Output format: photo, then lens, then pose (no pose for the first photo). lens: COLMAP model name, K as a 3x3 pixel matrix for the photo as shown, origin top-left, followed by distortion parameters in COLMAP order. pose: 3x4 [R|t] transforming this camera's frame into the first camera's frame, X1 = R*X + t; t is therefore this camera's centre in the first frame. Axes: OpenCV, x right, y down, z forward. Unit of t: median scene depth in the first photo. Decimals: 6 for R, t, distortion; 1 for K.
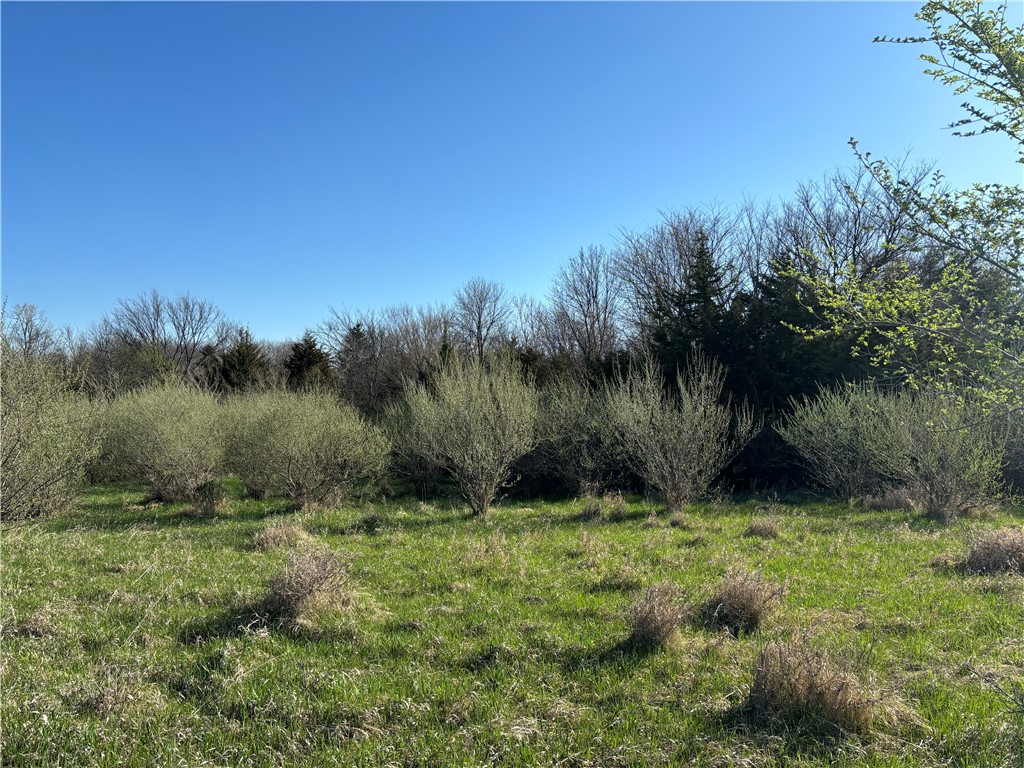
lens RADIAL K [[754.2, 0, 513.3], [0, 754.2, 390.3], [0, 0, 1]] dist [0.061065, -0.057141]
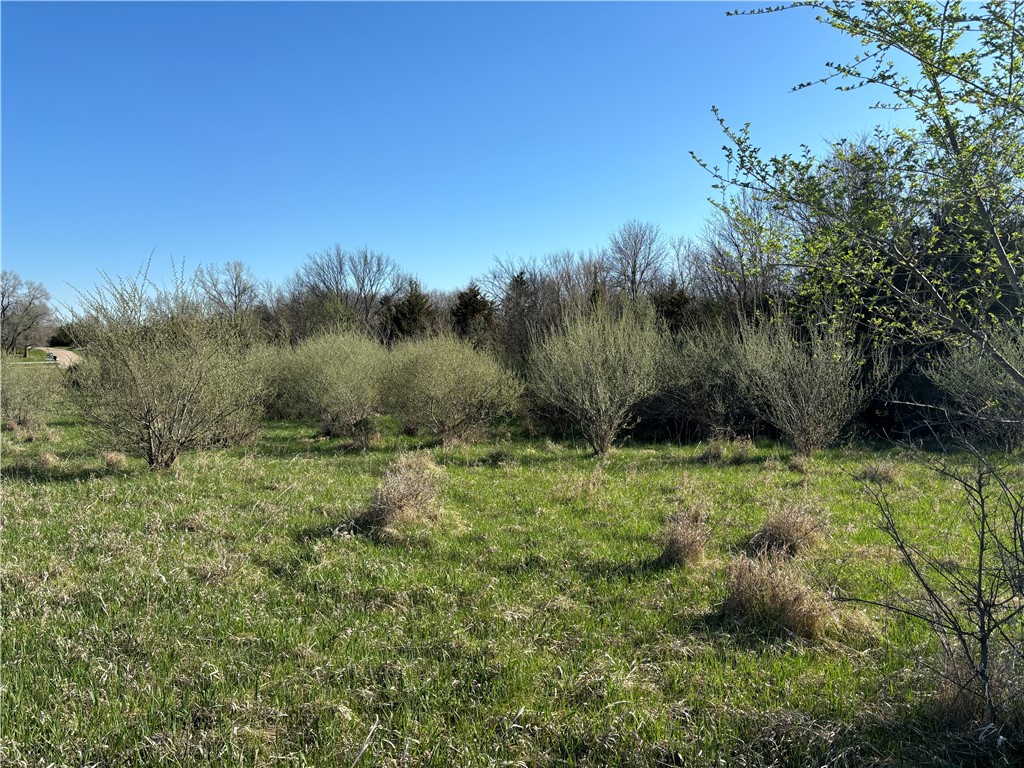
lens RADIAL K [[754.2, 0, 513.3], [0, 754.2, 390.3], [0, 0, 1]] dist [0.061065, -0.057141]
pose [[0.975163, 0.007673, -0.221354, 0.063289], [0.008091, 0.997499, 0.070222, 0.002777], [0.221339, -0.070269, 0.972662, -0.030764]]
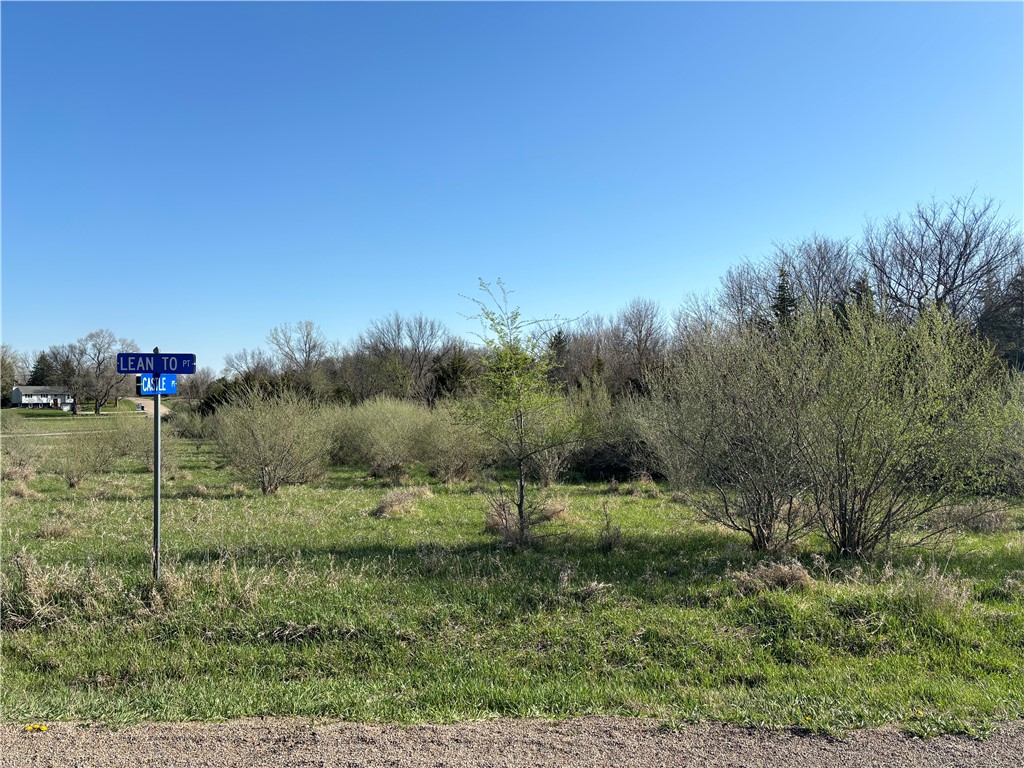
lens RADIAL K [[754.2, 0, 513.3], [0, 754.2, 390.3], [0, 0, 1]] dist [0.061065, -0.057141]
pose [[0.954337, -0.009644, -0.298577, 0.347590], [0.012409, 0.999896, 0.007365, -0.051090], [0.298475, -0.010733, 0.954357, -0.505347]]
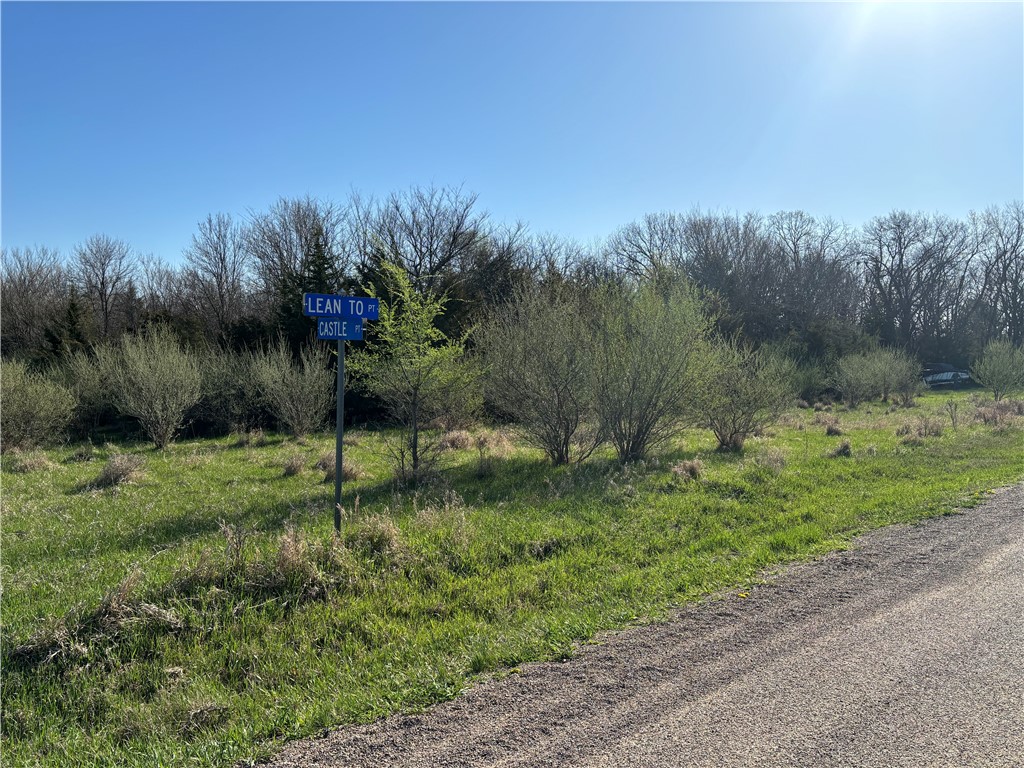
lens RADIAL K [[753.9, 0, 506.2], [0, 753.9, 381.8], [0, 0, 1]] dist [0.057188, -0.053864]
pose [[0.886918, -0.017836, 0.461582, -0.121123], [-0.011130, 0.998139, 0.059956, -0.052430], [-0.461792, -0.058313, 0.885069, -0.545154]]
